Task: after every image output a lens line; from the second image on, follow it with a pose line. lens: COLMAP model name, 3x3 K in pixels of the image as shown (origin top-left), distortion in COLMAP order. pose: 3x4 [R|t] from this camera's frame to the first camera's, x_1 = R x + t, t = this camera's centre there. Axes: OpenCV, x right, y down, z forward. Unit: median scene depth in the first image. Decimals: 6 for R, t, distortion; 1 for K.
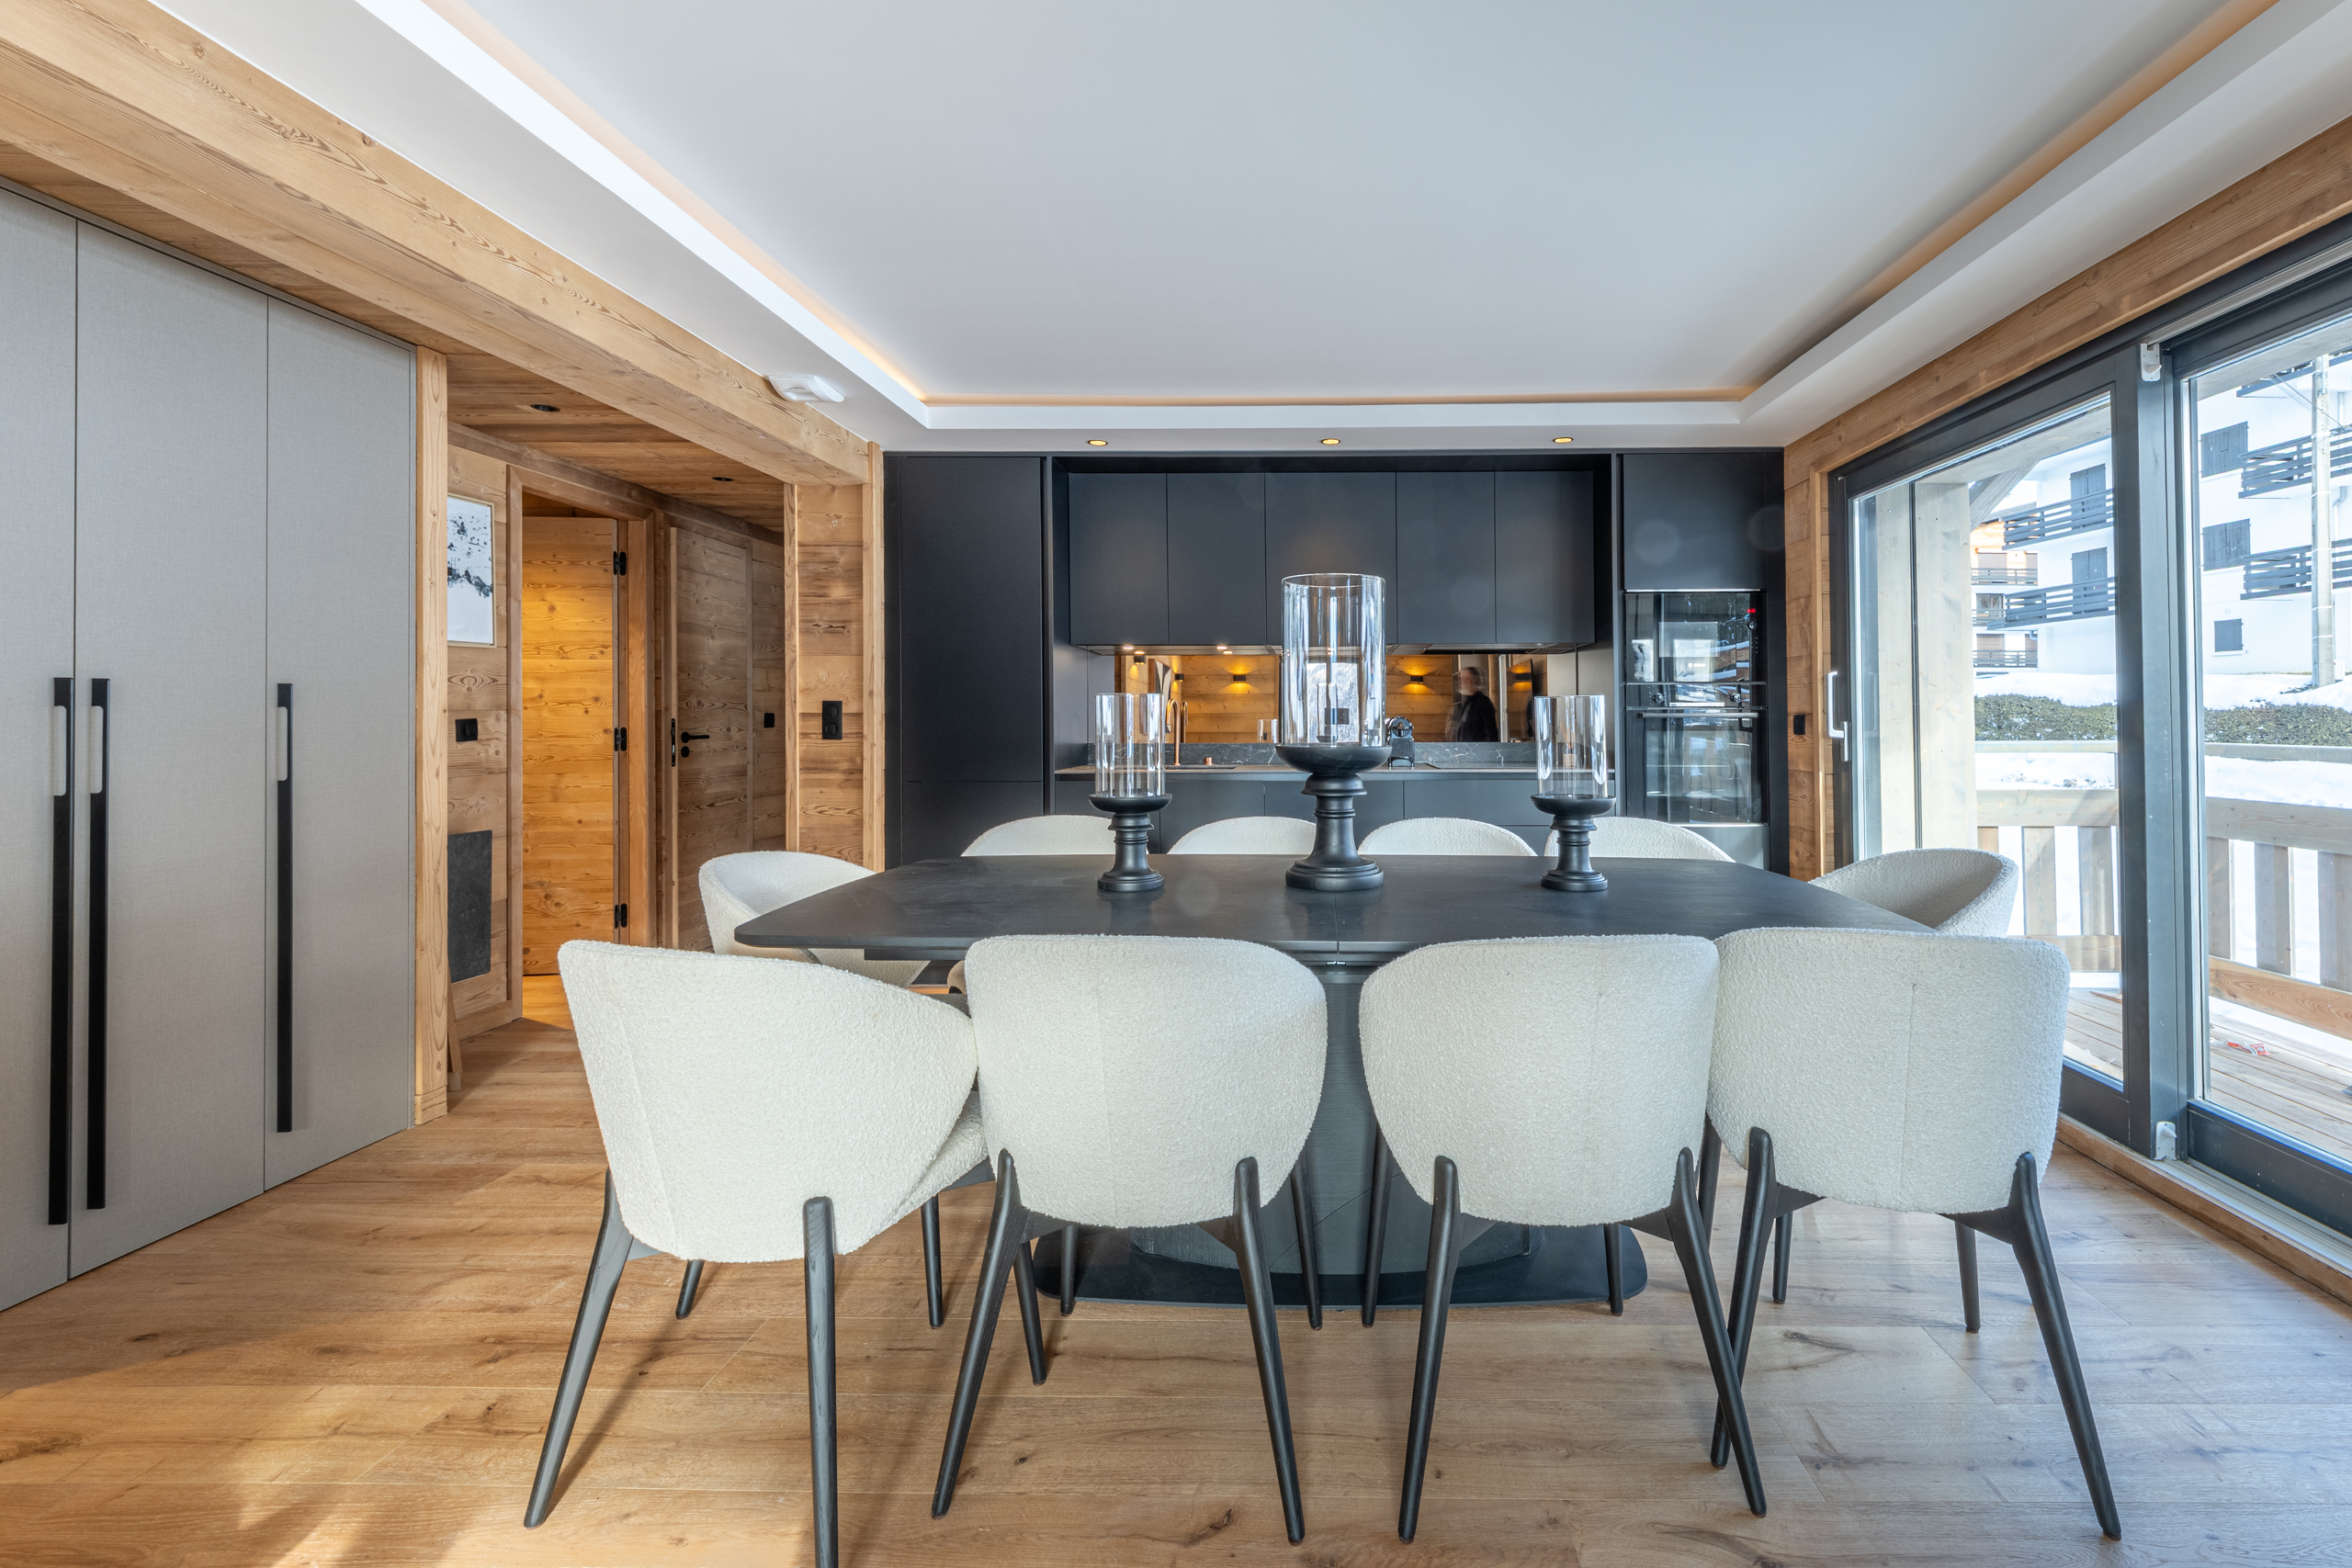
lens RADIAL K [[995.2, 0, 1184.9], [0, 995.2, 716.3], [0, 0, 1]] dist [0.000027, -0.000042]
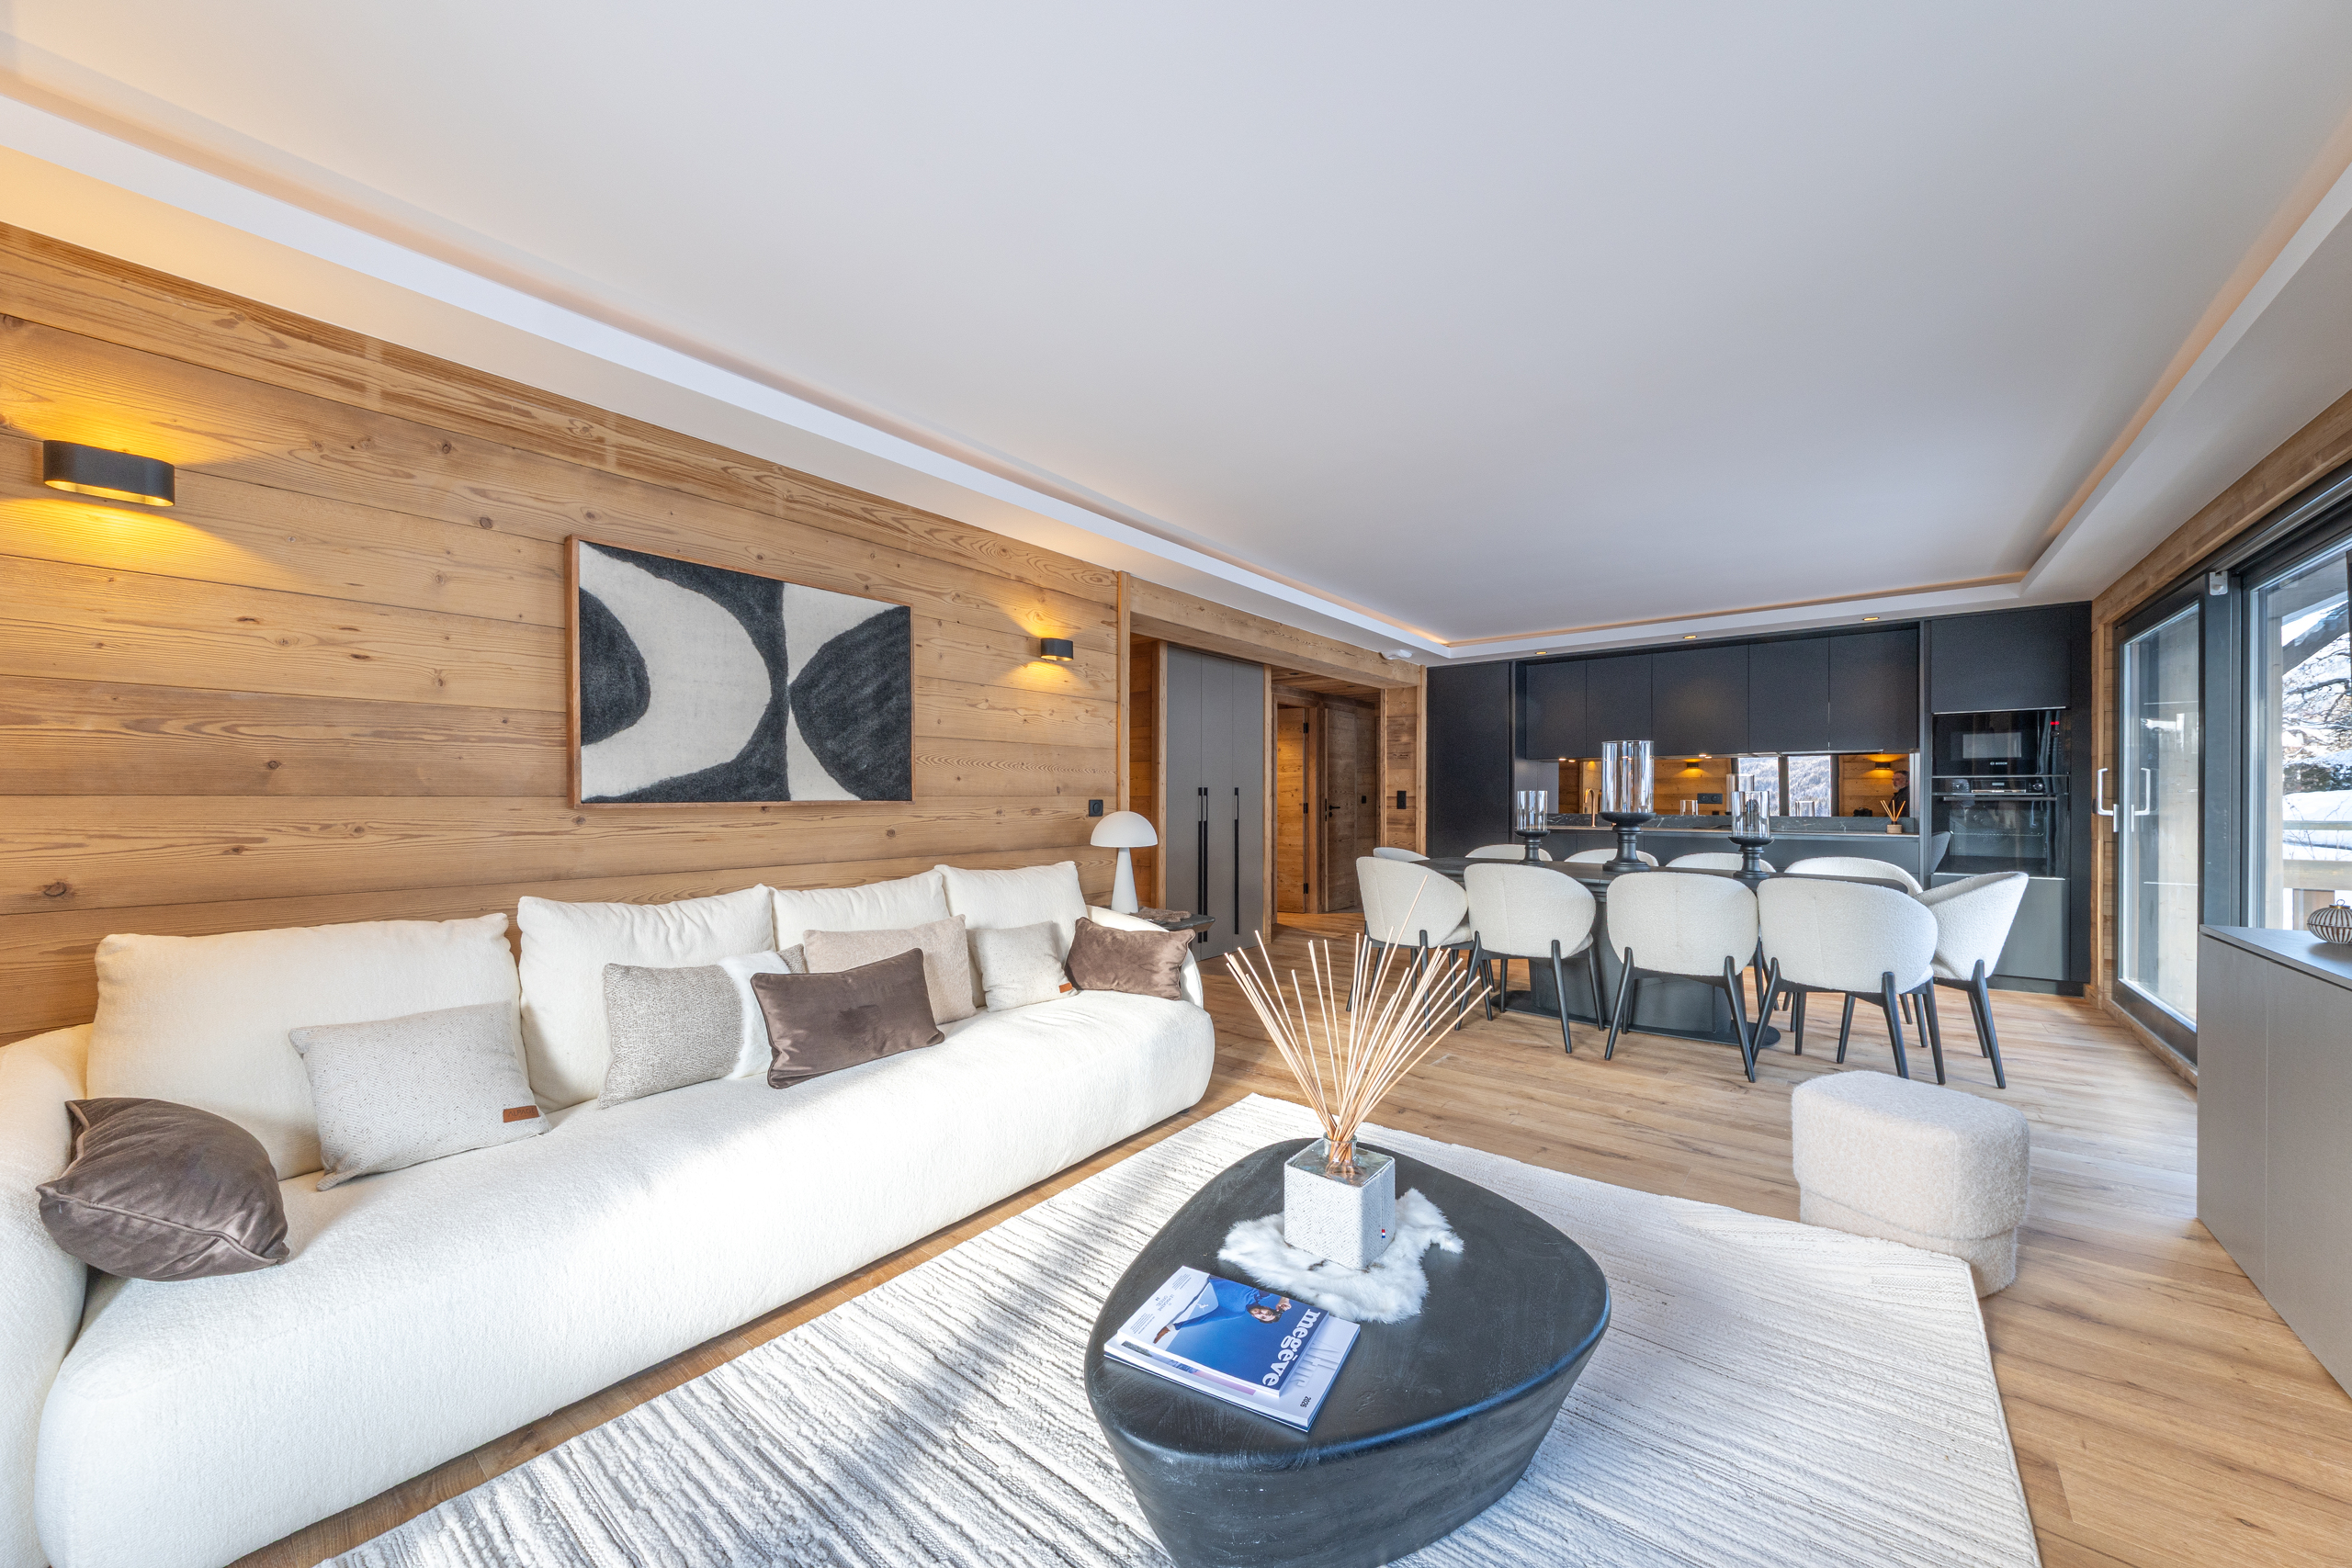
lens RADIAL K [[859.0, 0, 1192.4], [0, 859.0, 808.0], [0, 0, 1]] dist [-0.000442, -0.000010]
pose [[0.863533, 0.009141, -0.504210, 0.178418], [-0.001699, 0.999883, 0.015216, -0.005919], [0.504290, -0.012283, 0.863447, -0.788301]]
